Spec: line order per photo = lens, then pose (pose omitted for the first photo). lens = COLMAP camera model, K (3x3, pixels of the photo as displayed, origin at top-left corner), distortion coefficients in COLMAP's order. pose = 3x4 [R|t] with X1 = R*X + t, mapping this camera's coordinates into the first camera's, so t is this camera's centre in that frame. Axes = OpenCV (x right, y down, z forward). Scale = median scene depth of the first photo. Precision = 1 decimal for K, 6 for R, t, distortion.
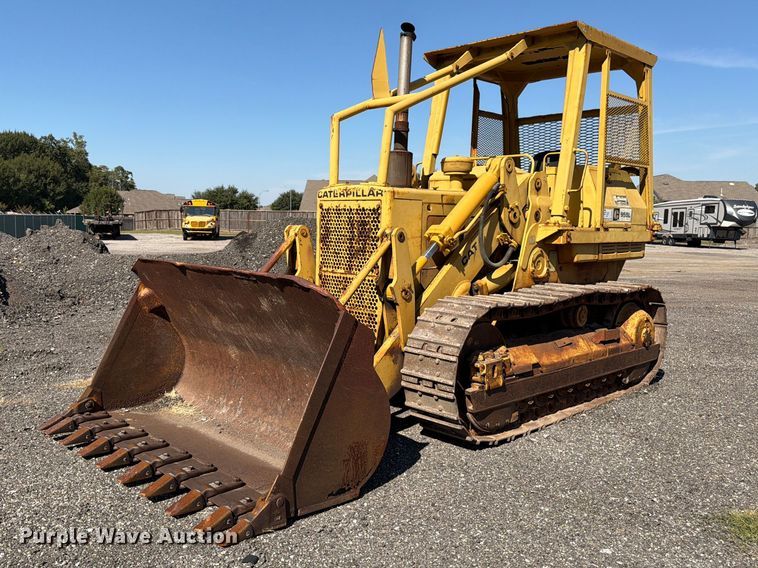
lens RADIAL K [[672.3, 0, 334.8], [0, 672.3, 273.6], [0, 0, 1]] dist [0.105946, -0.009861]
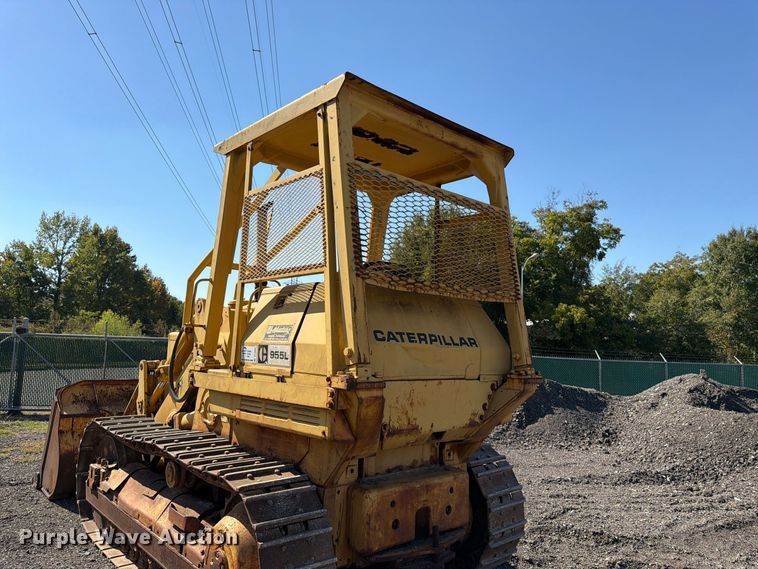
lens RADIAL K [[529.1, 0, 378.2], [0, 529.1, 286.0], [0, 0, 1]] dist [0.097270, -0.140596]
pose [[-0.019690, -0.132854, -0.990940, 1.024548], [-0.109723, 0.985433, -0.129936, -0.106482], [0.993767, 0.106170, -0.033981, 1.235222]]
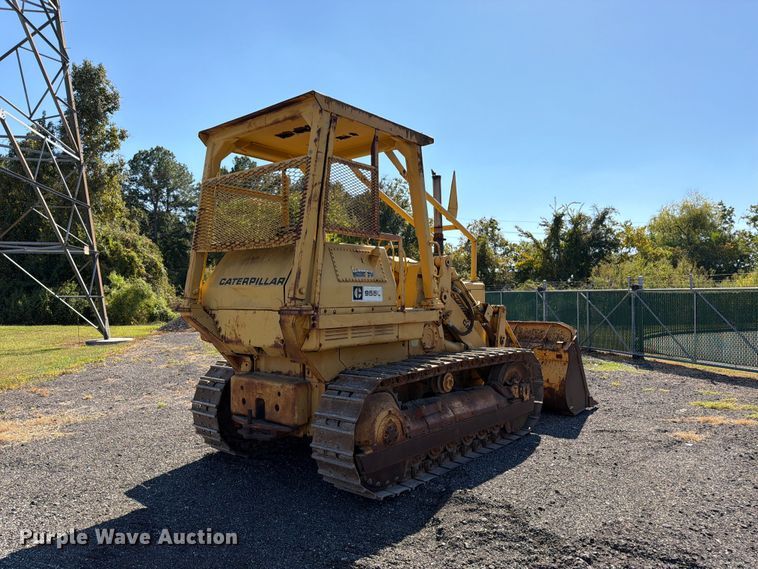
lens RADIAL K [[526.7, 0, 383.0], [0, 526.7, 284.7], [0, 0, 1]] dist [0.111934, -0.177232]
pose [[-0.992492, -0.017834, -0.121004, 0.347465], [-0.024547, 0.998228, 0.054214, -0.173369], [0.119823, 0.056777, -0.991170, 2.095021]]
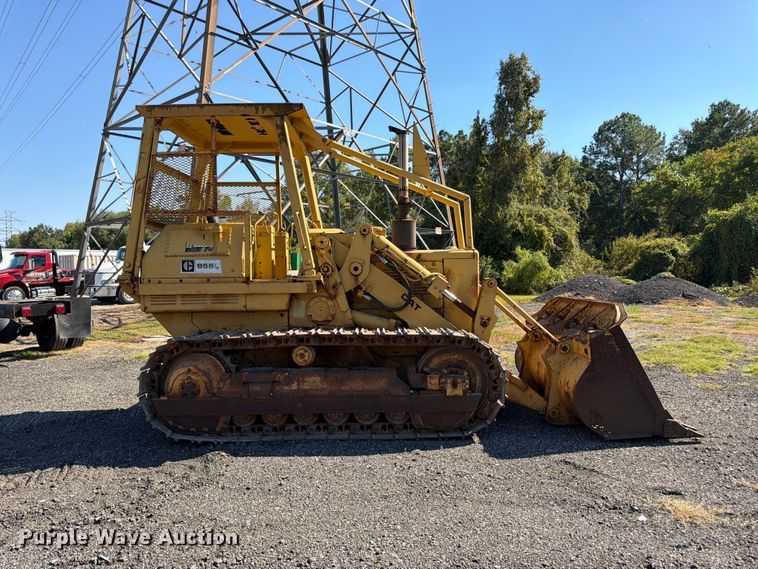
lens RADIAL K [[529.1, 0, 378.2], [0, 529.1, 286.0], [0, 0, 1]] dist [0.097270, -0.140596]
pose [[-0.722258, -0.029807, 0.690981, -0.566148], [0.051434, 0.993990, 0.096641, -0.155879], [-0.689708, 0.105339, -0.716384, 1.761796]]
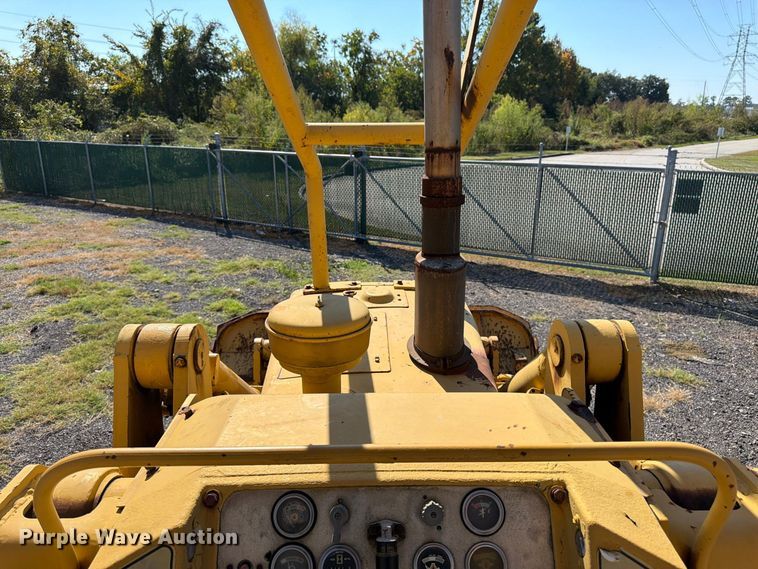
lens RADIAL K [[548.1, 0, 379.0], [0, 548.1, 284.5], [0, 0, 1]] dist [-0.030754, 0.033890]
pose [[-0.670724, 0.200305, -0.714148, 0.329595], [-0.069693, 0.941564, 0.329546, -0.260961], [0.738426, 0.270805, -0.617569, 1.156097]]
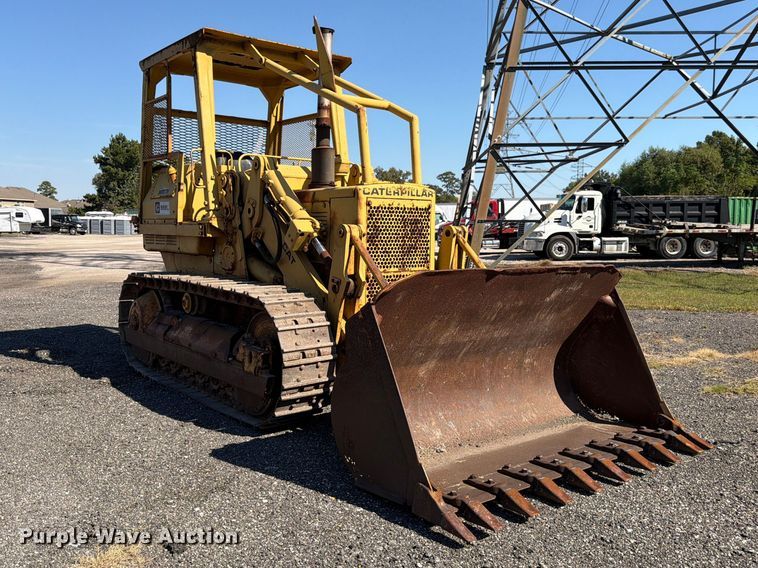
lens RADIAL K [[675.2, 0, 377.0], [0, 675.2, 278.5], [0, 0, 1]] dist [0.187453, -0.368100]
pose [[0.094525, -0.093863, 0.991088, -0.889095], [0.070651, 0.993668, 0.087369, -0.072336], [-0.993012, 0.061763, 0.100558, 0.833003]]
